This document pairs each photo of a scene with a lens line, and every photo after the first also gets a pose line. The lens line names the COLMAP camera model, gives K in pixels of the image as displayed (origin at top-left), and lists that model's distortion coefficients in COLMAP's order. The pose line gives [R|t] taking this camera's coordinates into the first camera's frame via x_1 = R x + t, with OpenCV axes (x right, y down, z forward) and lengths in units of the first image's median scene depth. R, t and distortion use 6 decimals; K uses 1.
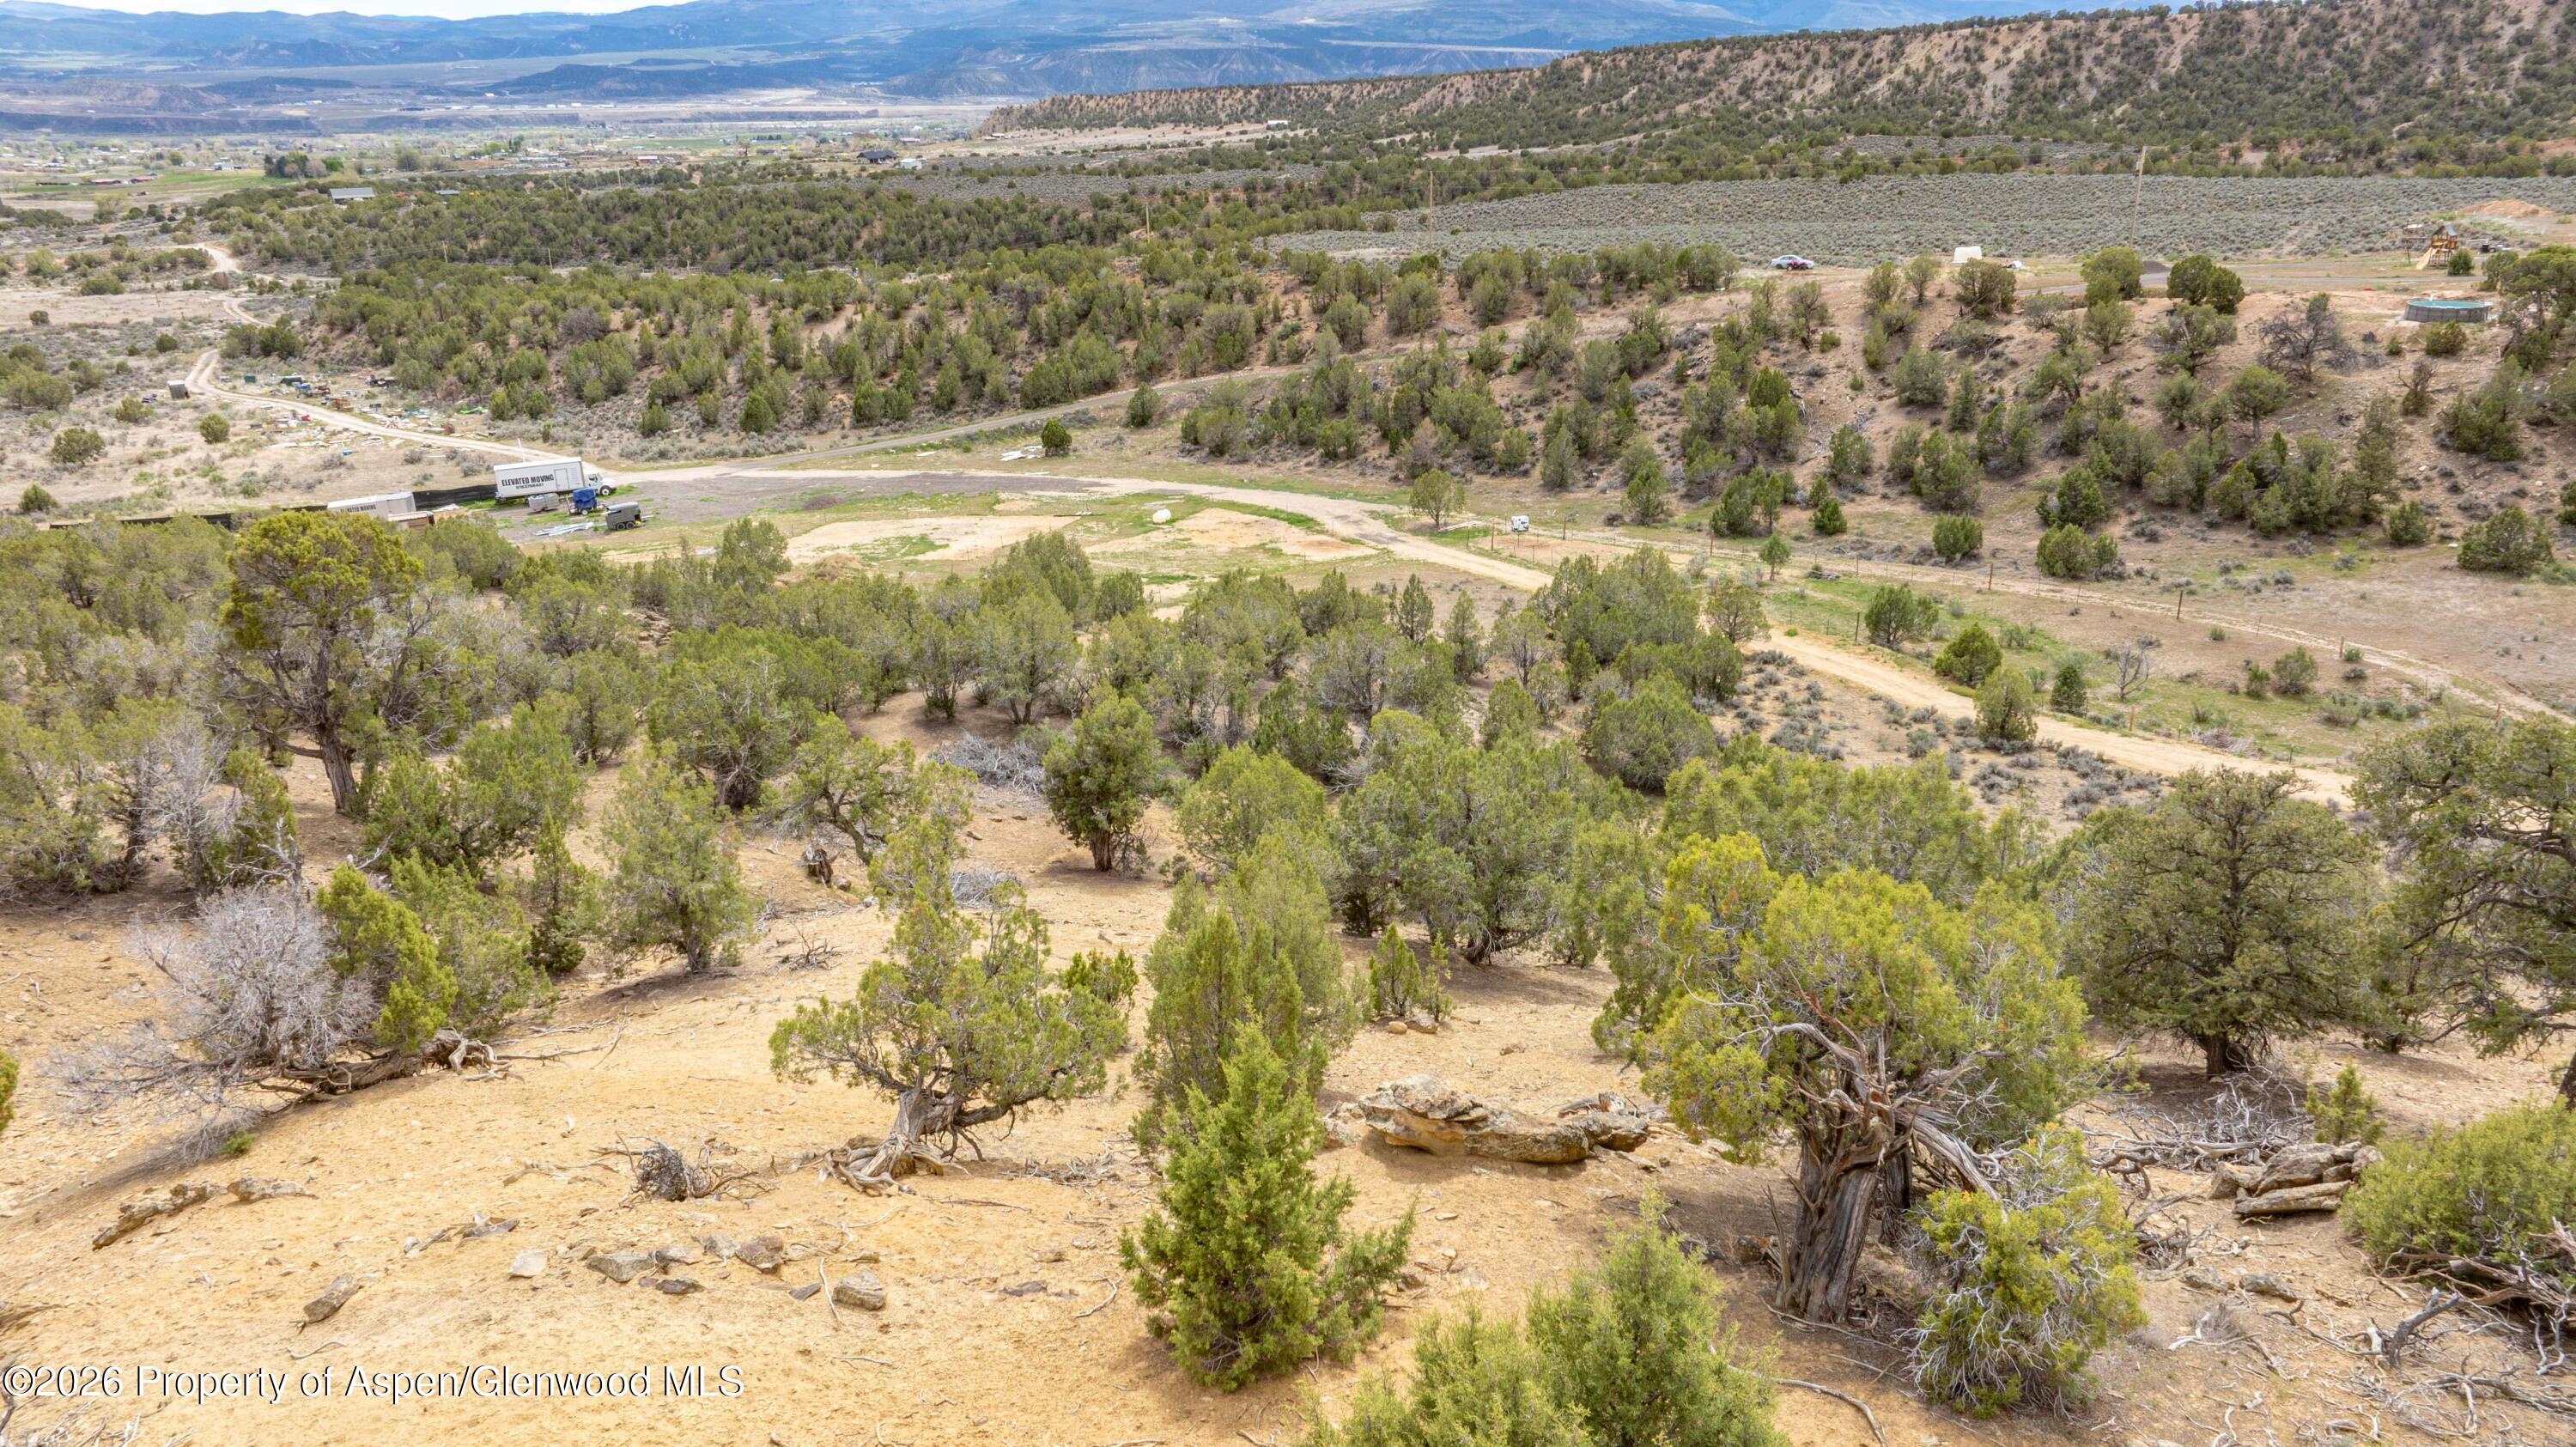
lens RADIAL K [[1784.0, 0, 1288.0], [0, 1784.0, 723.5], [0, 0, 1]] dist [-0.042008, 0.035554]
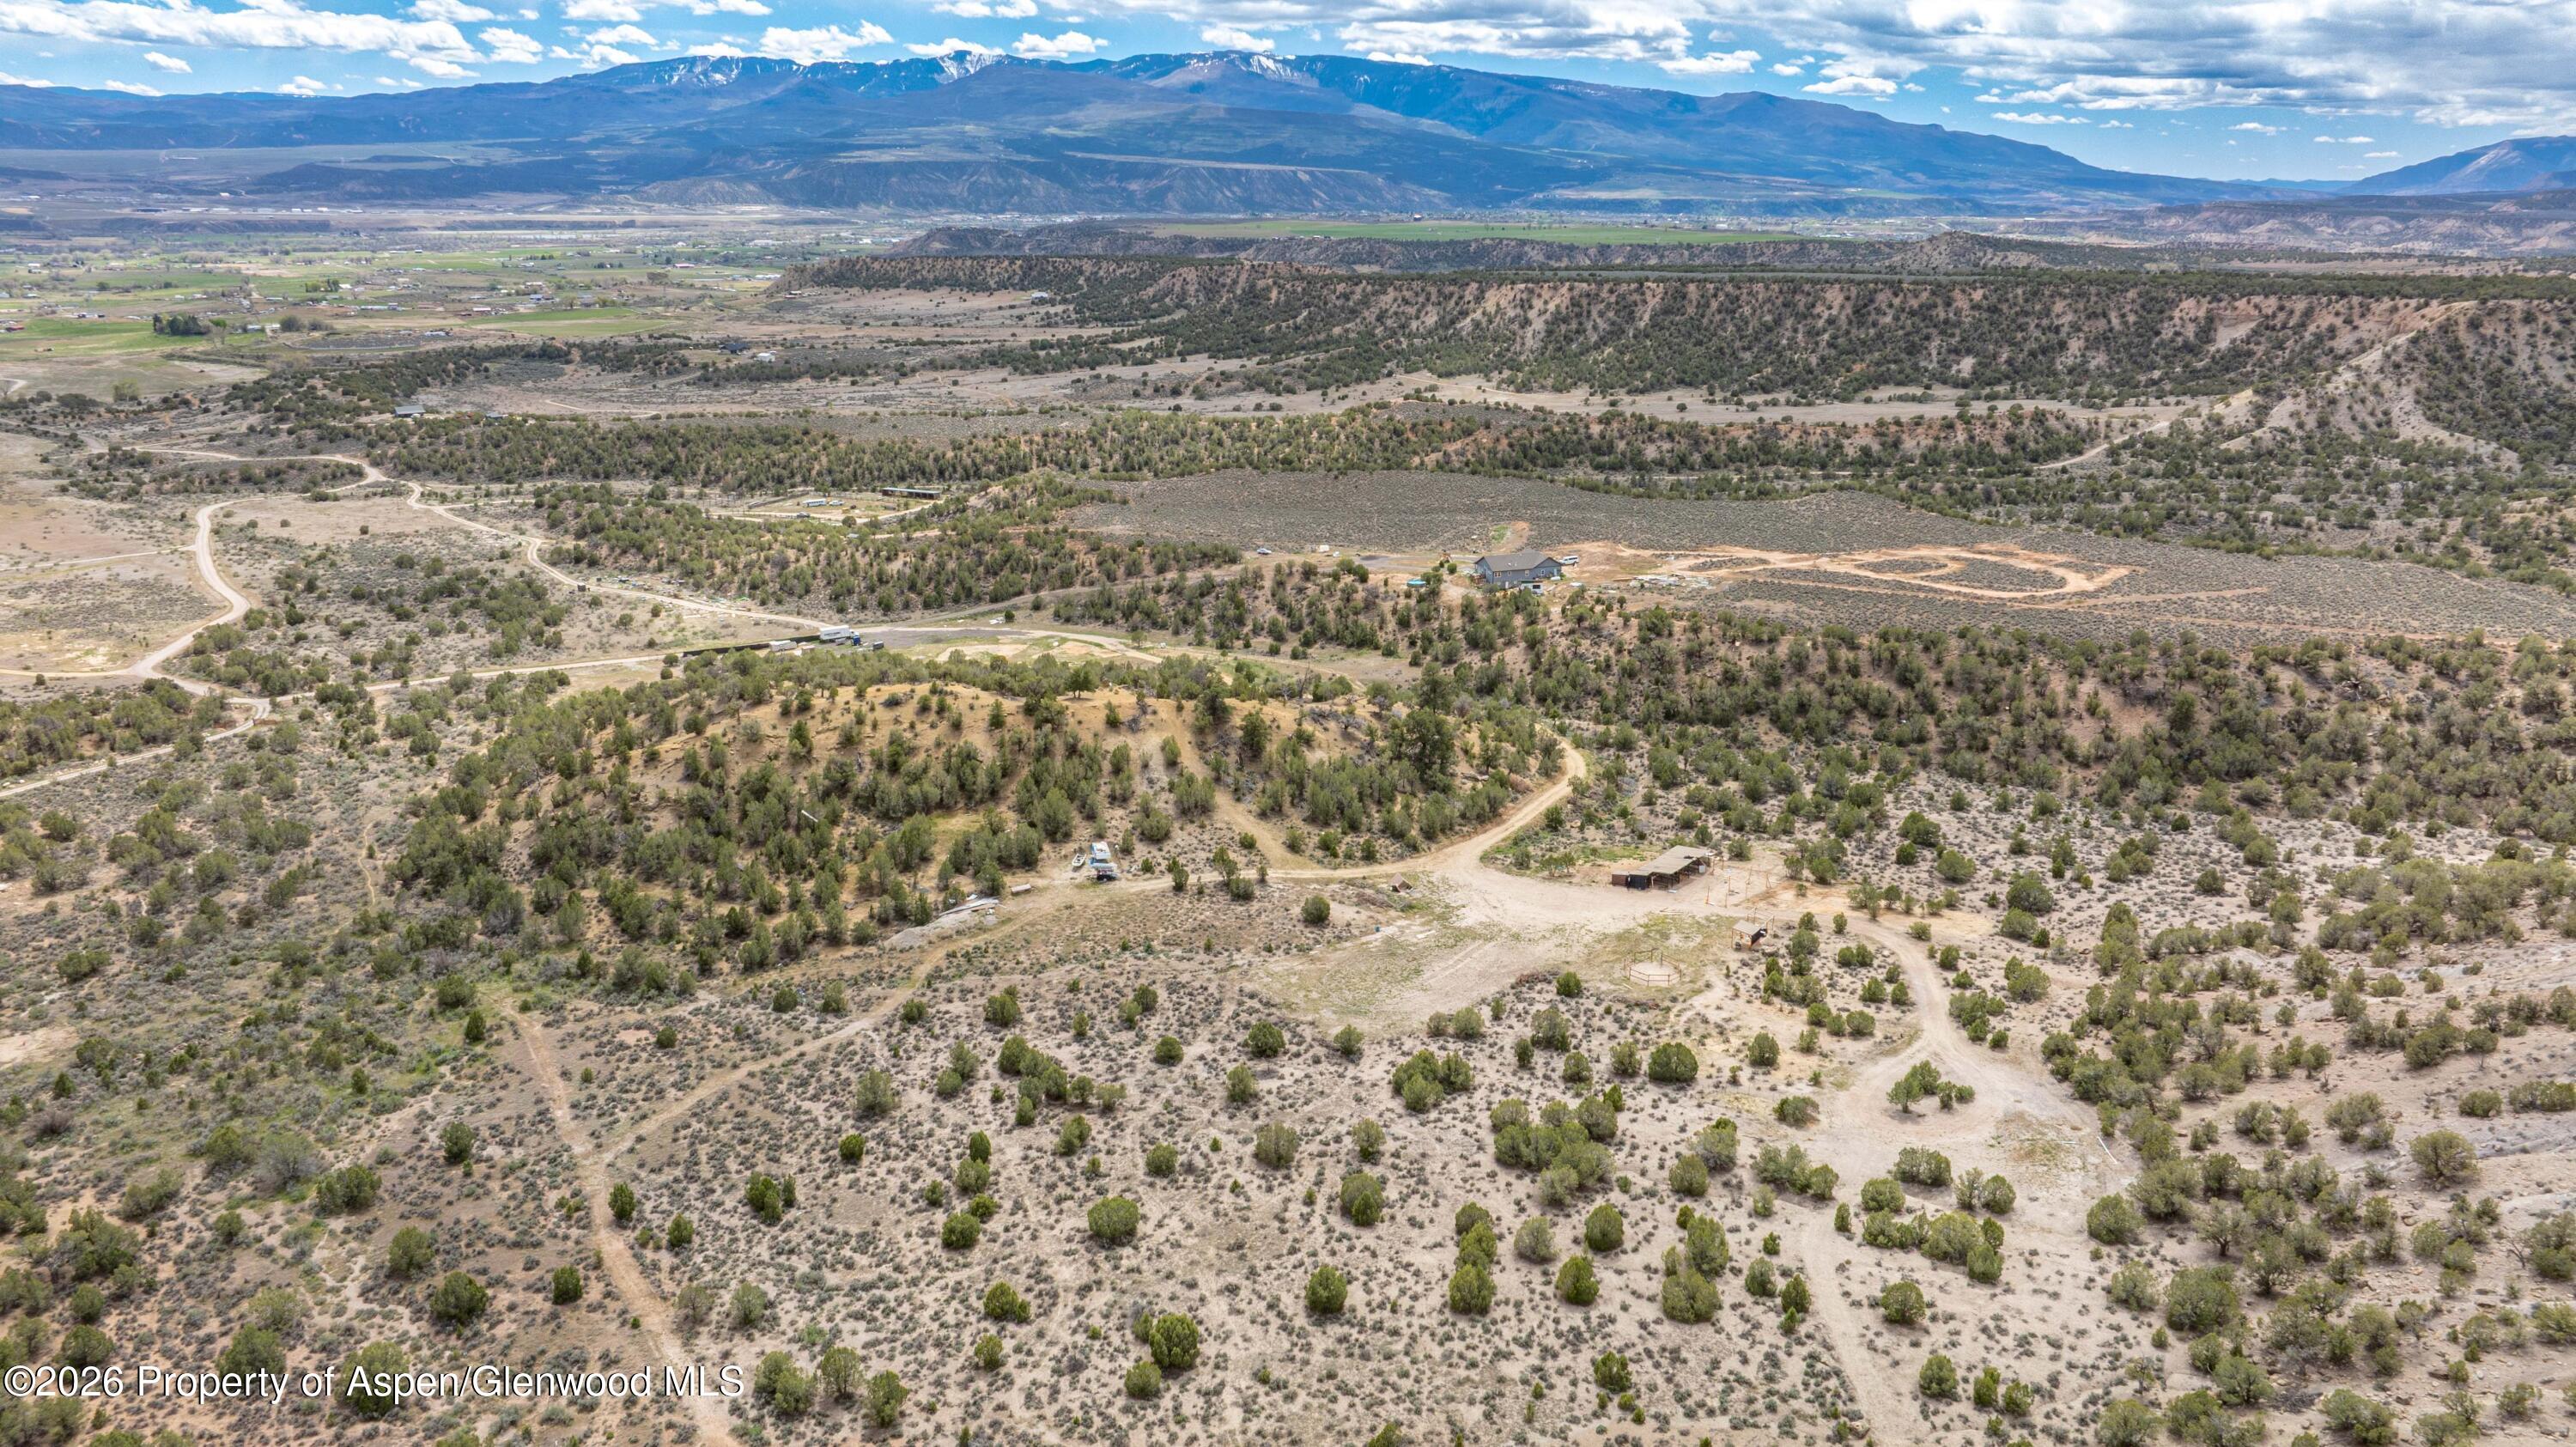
lens RADIAL K [[1784.0, 0, 1288.0], [0, 1784.0, 723.5], [0, 0, 1]] dist [-0.042008, 0.035554]
pose [[0.990457, -0.020428, 0.136300, -0.063662], [0.027153, 0.998494, -0.047663, 0.128551], [-0.135121, 0.050909, 0.989520, -1.499114]]
